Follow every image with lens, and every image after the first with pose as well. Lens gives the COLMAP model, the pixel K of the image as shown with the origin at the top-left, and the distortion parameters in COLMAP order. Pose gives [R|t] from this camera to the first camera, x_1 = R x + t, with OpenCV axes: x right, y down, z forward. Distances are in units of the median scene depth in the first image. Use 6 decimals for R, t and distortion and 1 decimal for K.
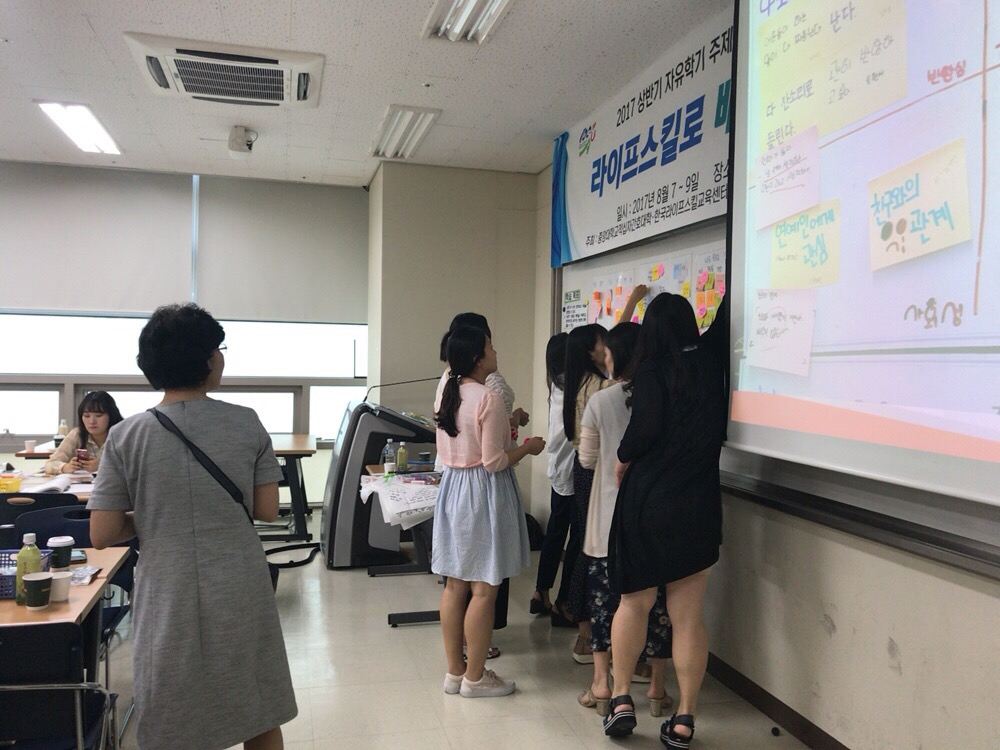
lens RADIAL K [[844.0, 0, 450.1], [0, 844.0, 362.6], [0, 0, 1]] dist [0.023216, -0.008579]
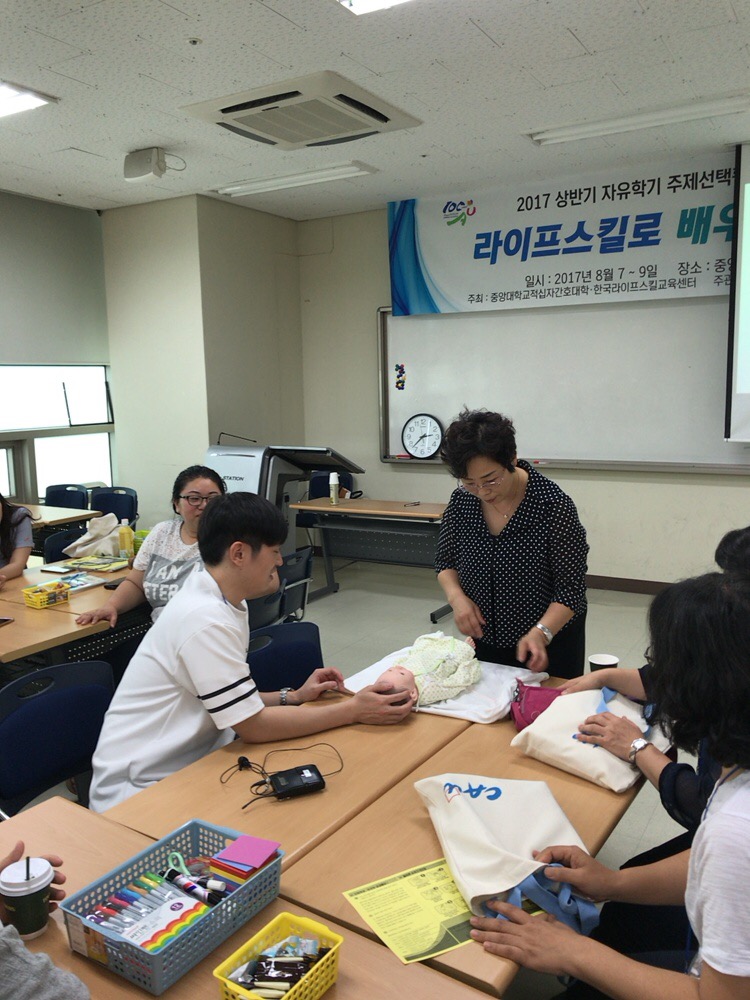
lens RADIAL K [[844.0, 0, 369.0], [0, 844.0, 503.8], [0, 0, 1]] dist [0.023216, -0.008579]
pose [[0.681210, -0.146665, 0.717246, -1.112557], [0.040920, 0.985823, 0.162720, -0.067342], [-0.730943, -0.081497, 0.677555, 0.295018]]
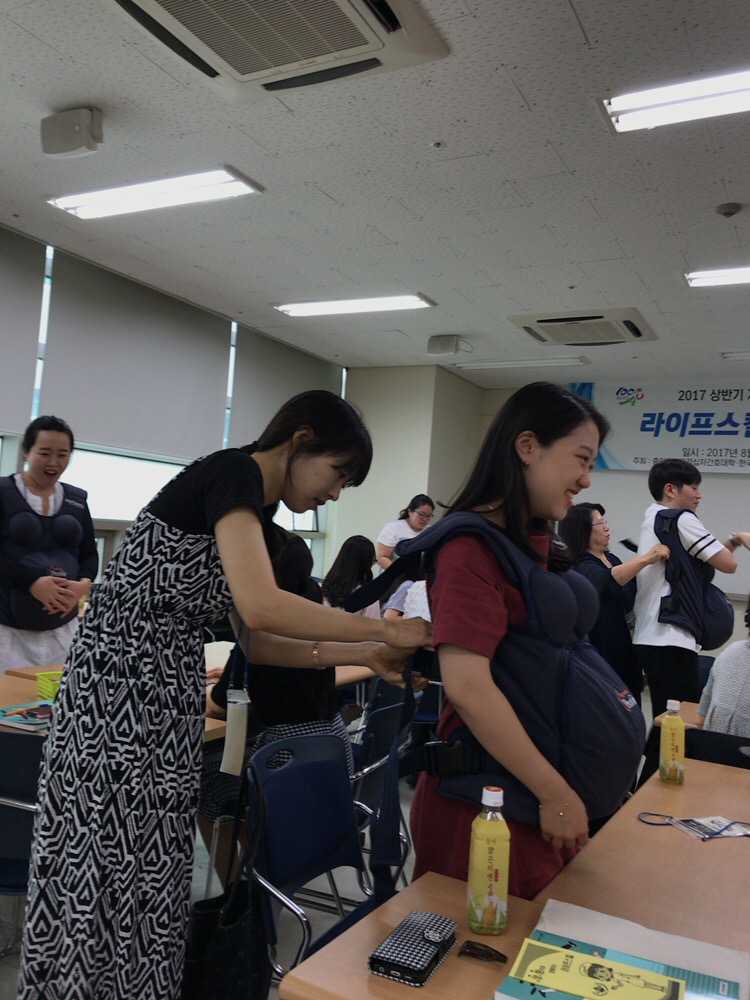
lens RADIAL K [[844.0, 0, 398.4], [0, 844.0, 515.8], [0, 0, 1]] dist [0.023216, -0.008579]
pose [[0.626861, 0.022662, 0.778801, -1.744963], [-0.044647, 0.998979, 0.006868, -0.035565], [-0.777851, -0.039076, 0.627233, 0.415340]]
